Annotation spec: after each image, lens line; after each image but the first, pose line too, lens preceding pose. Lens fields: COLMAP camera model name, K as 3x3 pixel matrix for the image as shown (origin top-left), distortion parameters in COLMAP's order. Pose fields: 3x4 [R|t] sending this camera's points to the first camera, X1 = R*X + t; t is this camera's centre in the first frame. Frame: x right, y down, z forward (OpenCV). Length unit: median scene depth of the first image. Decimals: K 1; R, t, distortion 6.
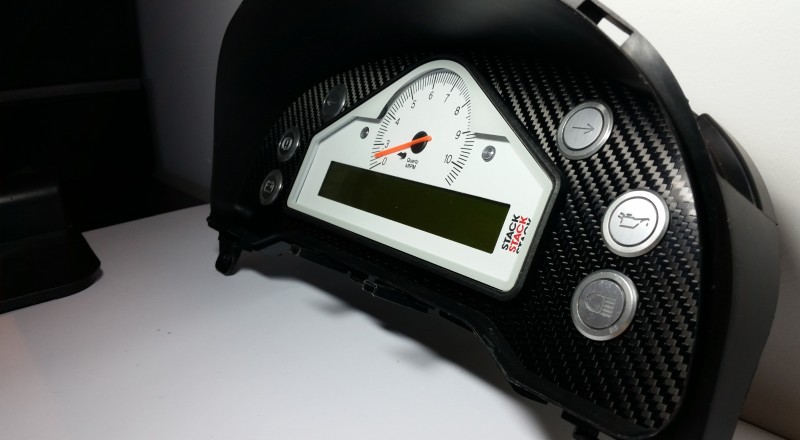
lens RADIAL K [[674.2, 0, 400.0], [0, 674.2, 220.0], [0, 0, 1]] dist [0.055652, 0.000060]
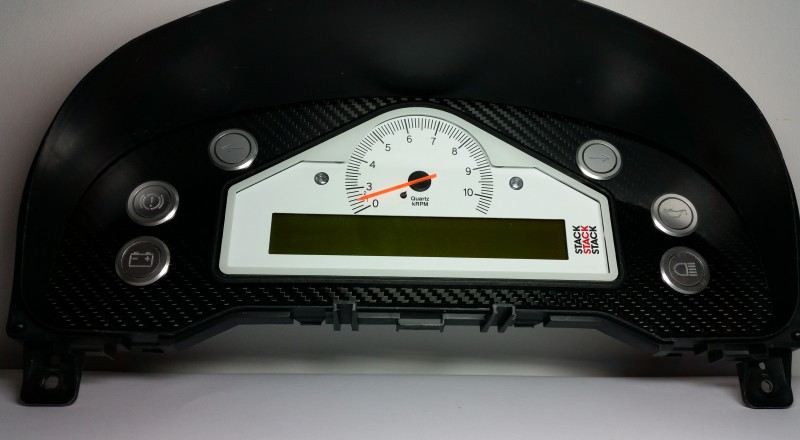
lens RADIAL K [[671.0, 0, 400.0], [0, 671.0, 220.0], [0, 0, 1]] dist [0.002601, 0.000189]
pose [[0.548229, 0.006476, 0.836303, -0.842344], [0.181356, 0.975256, -0.126437, 0.064902], [-0.816428, 0.220985, 0.533489, 0.506816]]
